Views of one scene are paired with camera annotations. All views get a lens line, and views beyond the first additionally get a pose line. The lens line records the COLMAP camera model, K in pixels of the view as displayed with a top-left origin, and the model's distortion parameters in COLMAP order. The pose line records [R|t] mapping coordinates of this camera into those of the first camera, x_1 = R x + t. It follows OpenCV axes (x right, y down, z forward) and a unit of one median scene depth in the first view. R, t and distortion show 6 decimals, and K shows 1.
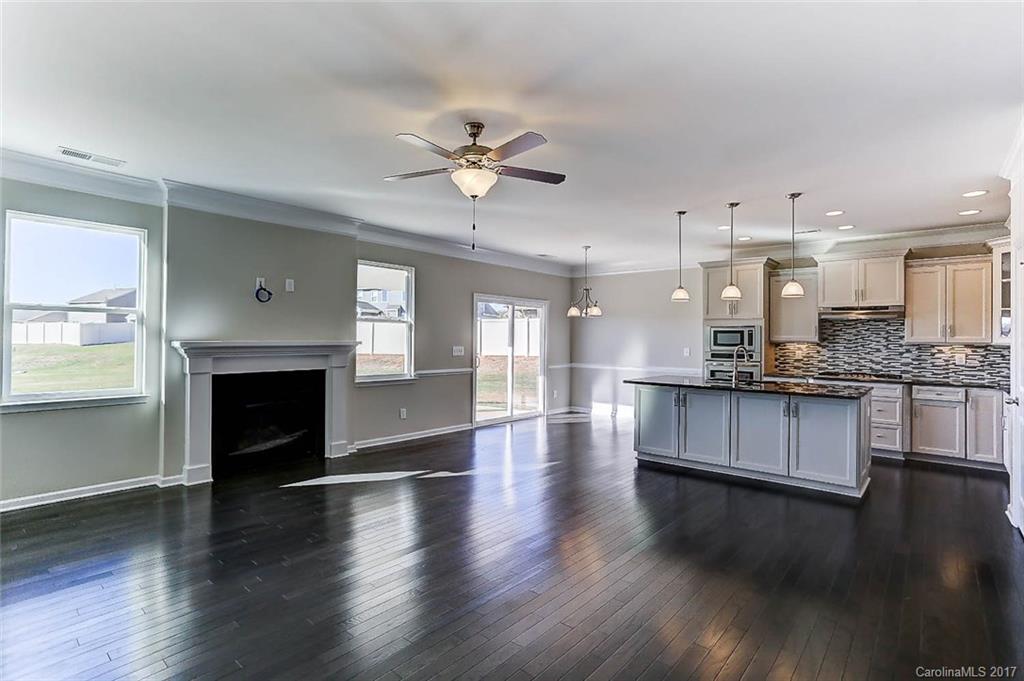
lens RADIAL K [[508.9, 0, 511.6], [0, 508.9, 336.9], [0, 0, 1]] dist [-0.058515, 0.041786]
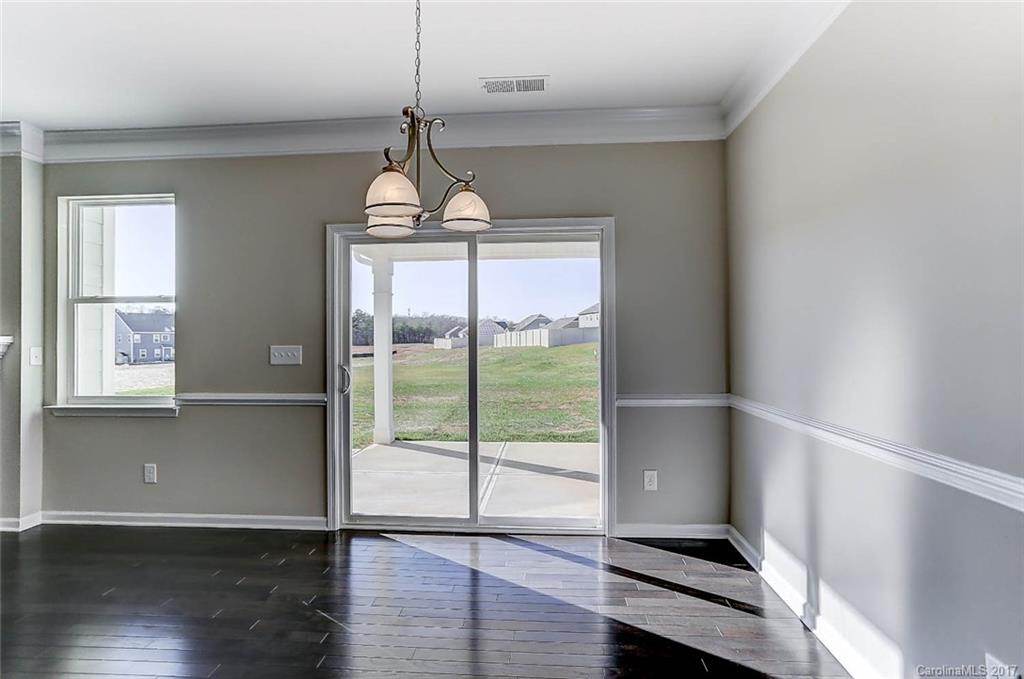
lens RADIAL K [[500.3, 0, 510.0], [0, 500.3, 334.5], [0, 0, 1]] dist [-0.035446, 0.000963]
pose [[0.595425, -0.023040, -0.803080, 0.430431], [0.017361, 0.999724, -0.015810, 0.022589], [0.803223, -0.004529, 0.595661, 1.018687]]
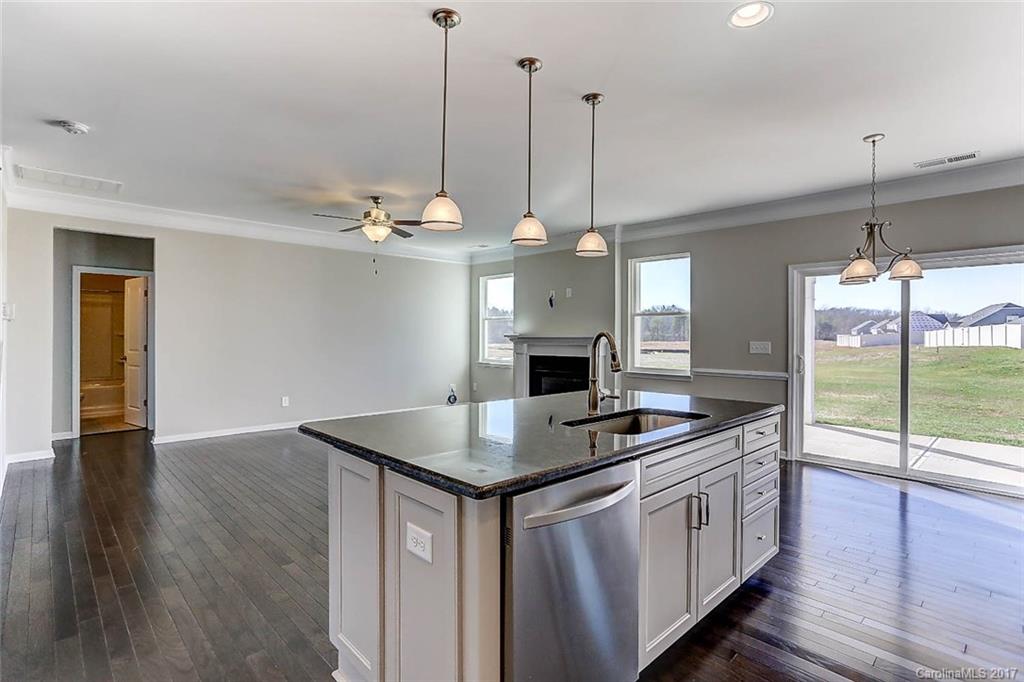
lens RADIAL K [[499.5, 0, 507.8], [0, 499.5, 333.9], [0, 0, 1]] dist [-0.056105, 0.032520]
pose [[-0.101482, -0.012313, -0.994761, 0.743693], [-0.002915, 0.999923, -0.012079, 0.019937], [0.994833, 0.001674, -0.101510, 0.802291]]
